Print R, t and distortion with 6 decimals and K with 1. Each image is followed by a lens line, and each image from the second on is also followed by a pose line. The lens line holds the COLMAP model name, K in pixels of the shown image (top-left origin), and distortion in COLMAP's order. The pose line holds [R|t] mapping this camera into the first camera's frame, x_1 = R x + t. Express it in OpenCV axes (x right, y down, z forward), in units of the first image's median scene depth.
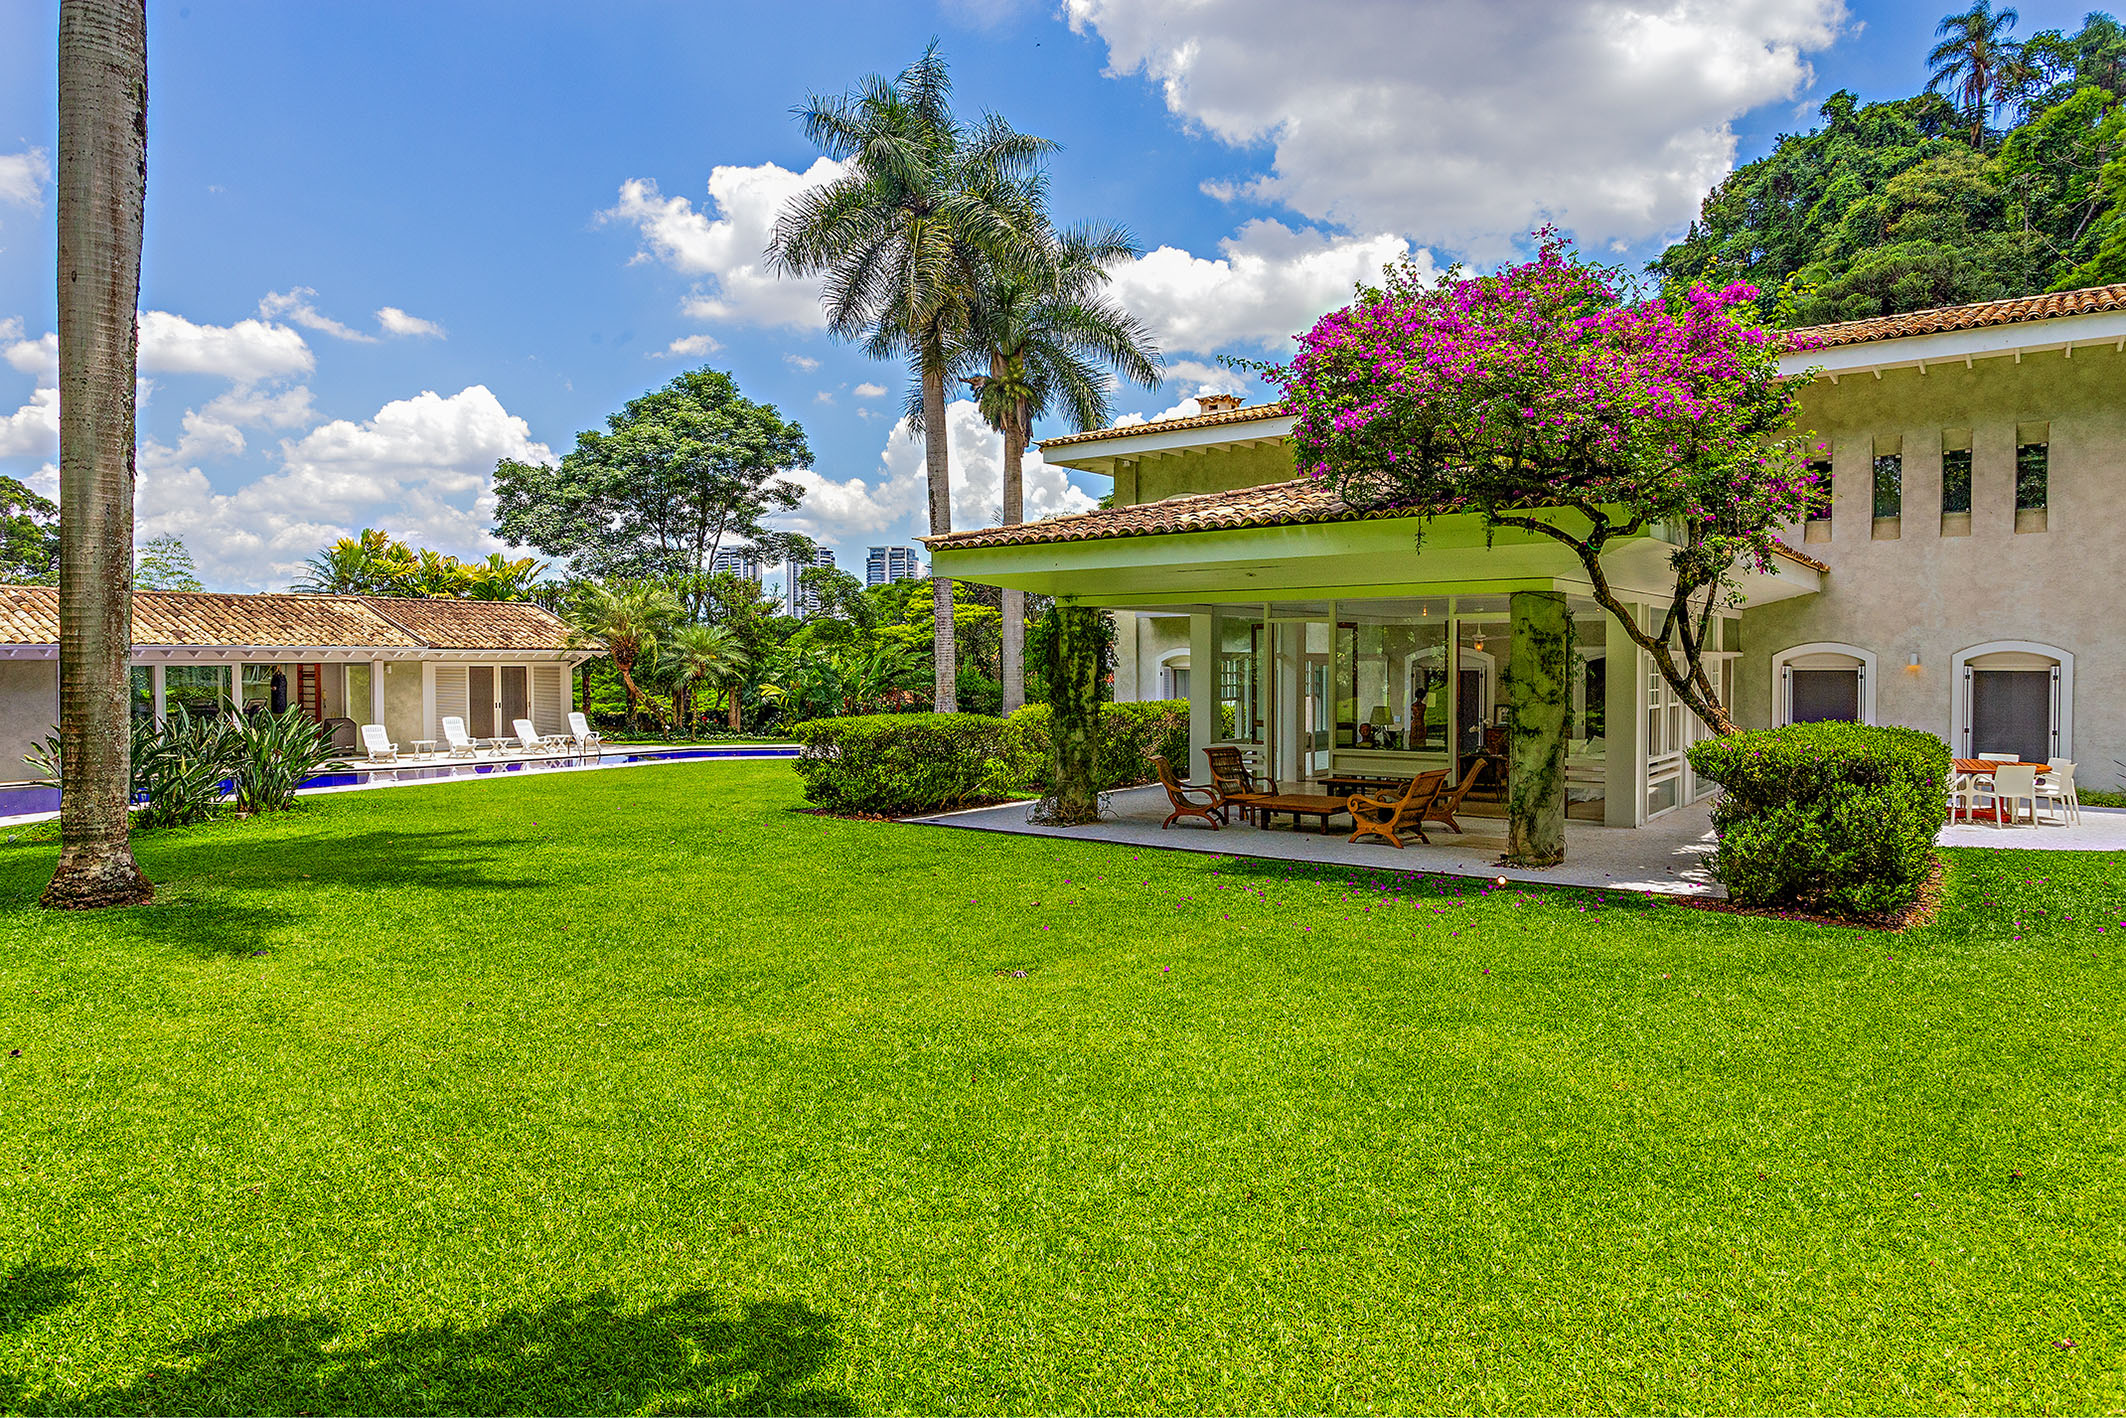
lens RADIAL K [[1313.2, 0, 1063.4], [0, 1313.2, 711.2], [0, 0, 1]] dist [0.001533, -0.000262]
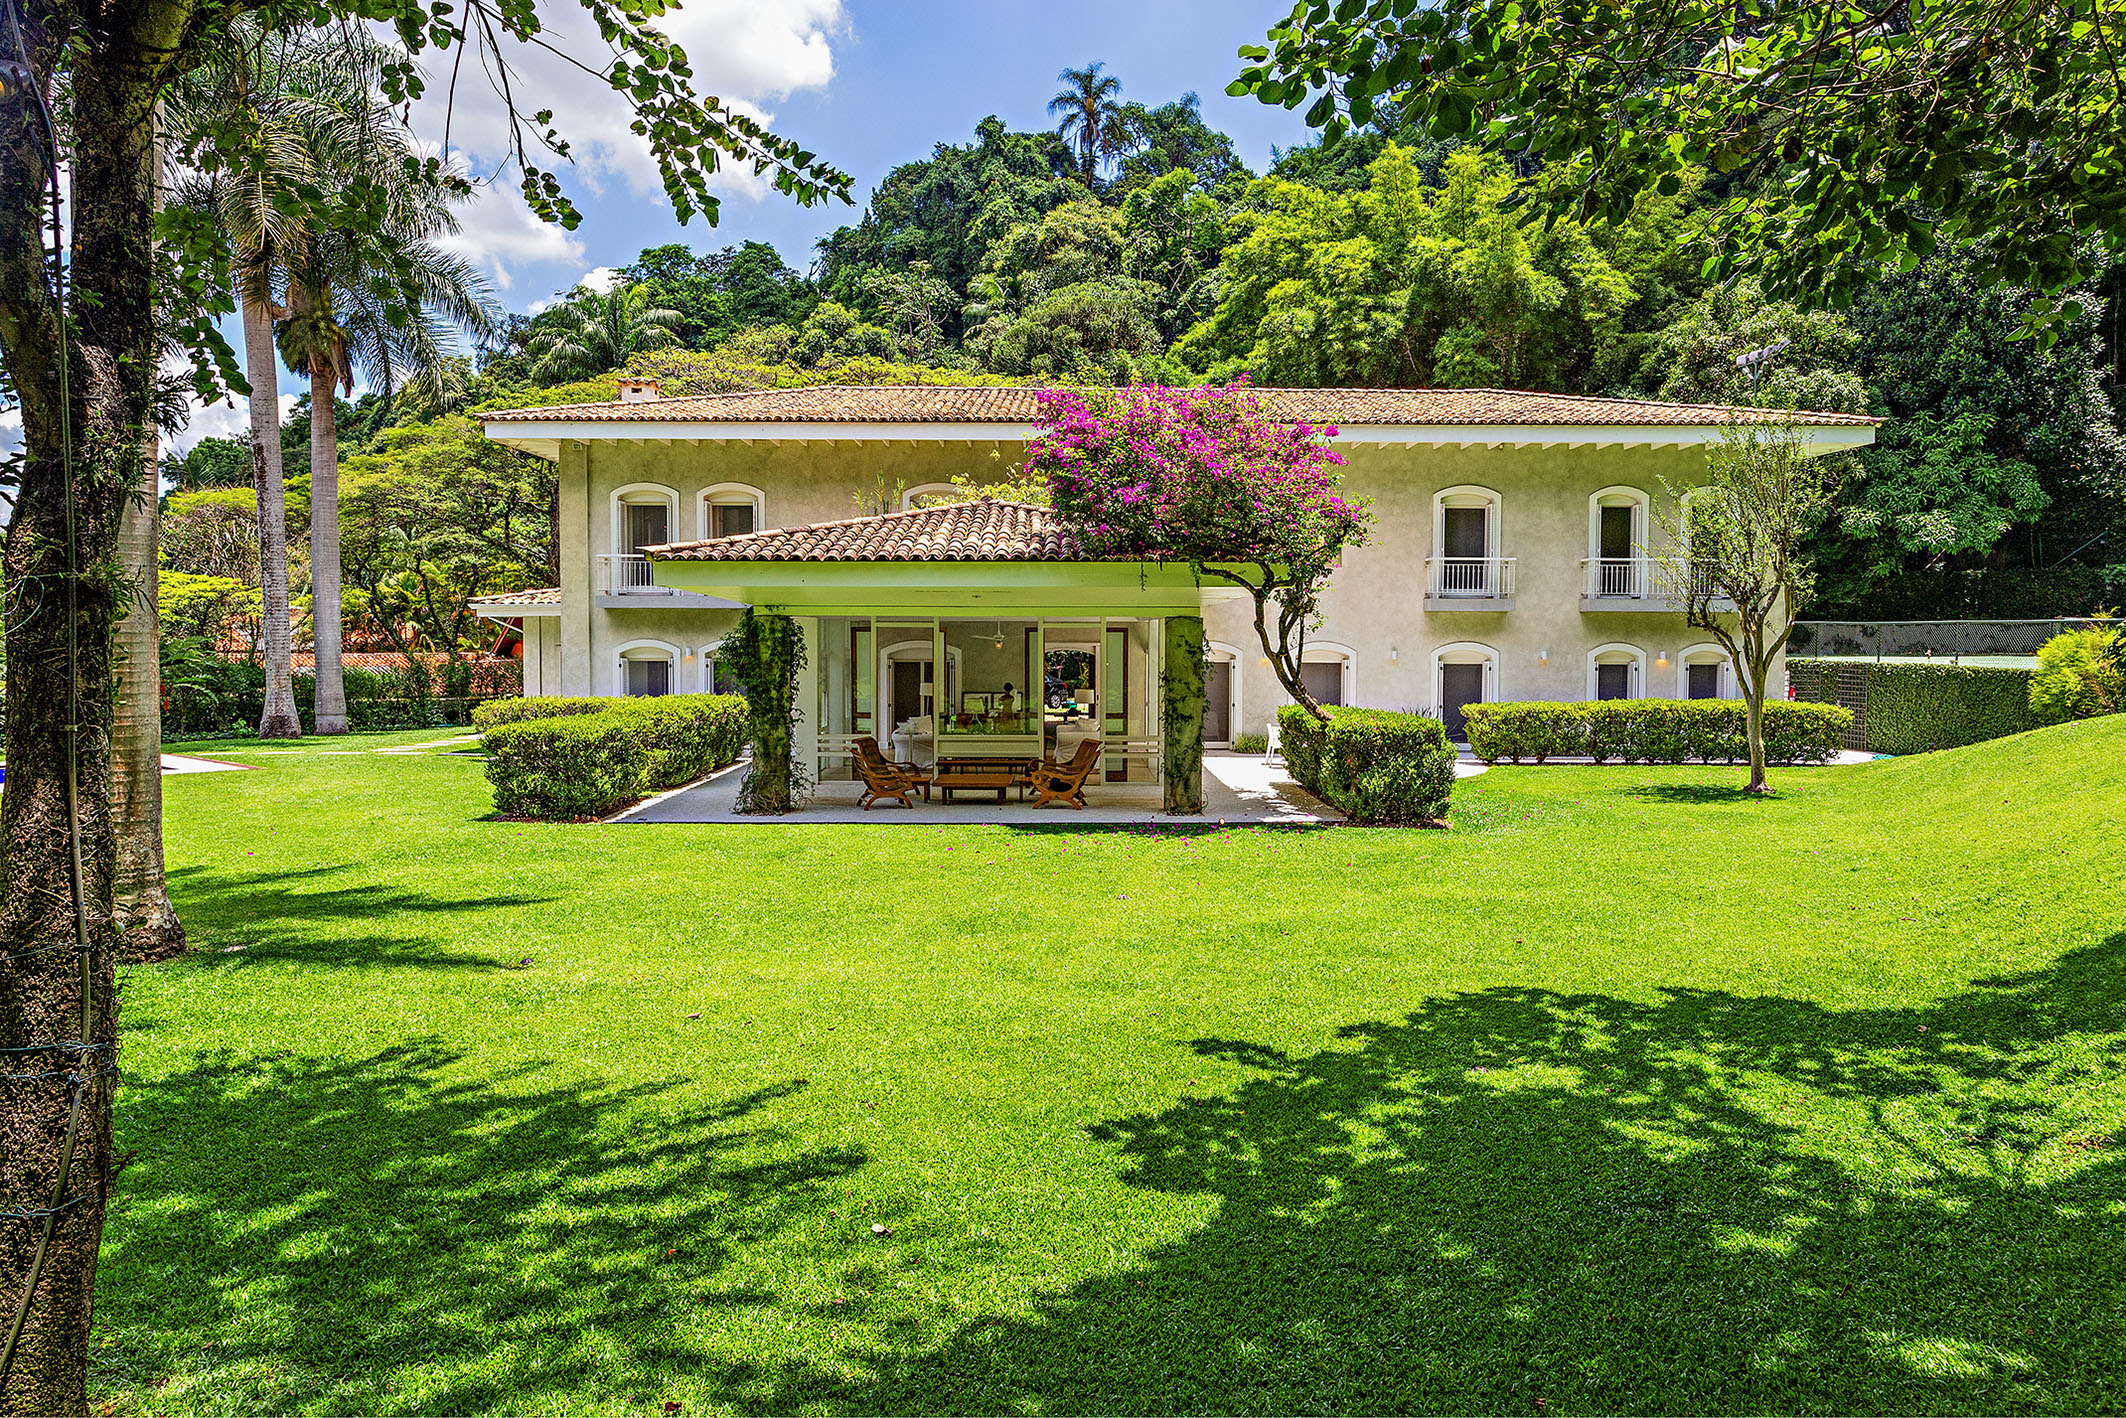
lens RADIAL K [[1521.7, 0, 1063.6], [0, 1521.7, 706.7], [0, 0, 1]] dist [0.002950, 0.000506]
pose [[0.790733, -0.027091, 0.611561, -0.355412], [0.018479, 0.999621, 0.020388, -0.015098], [-0.611882, -0.004820, 0.790934, -0.093890]]
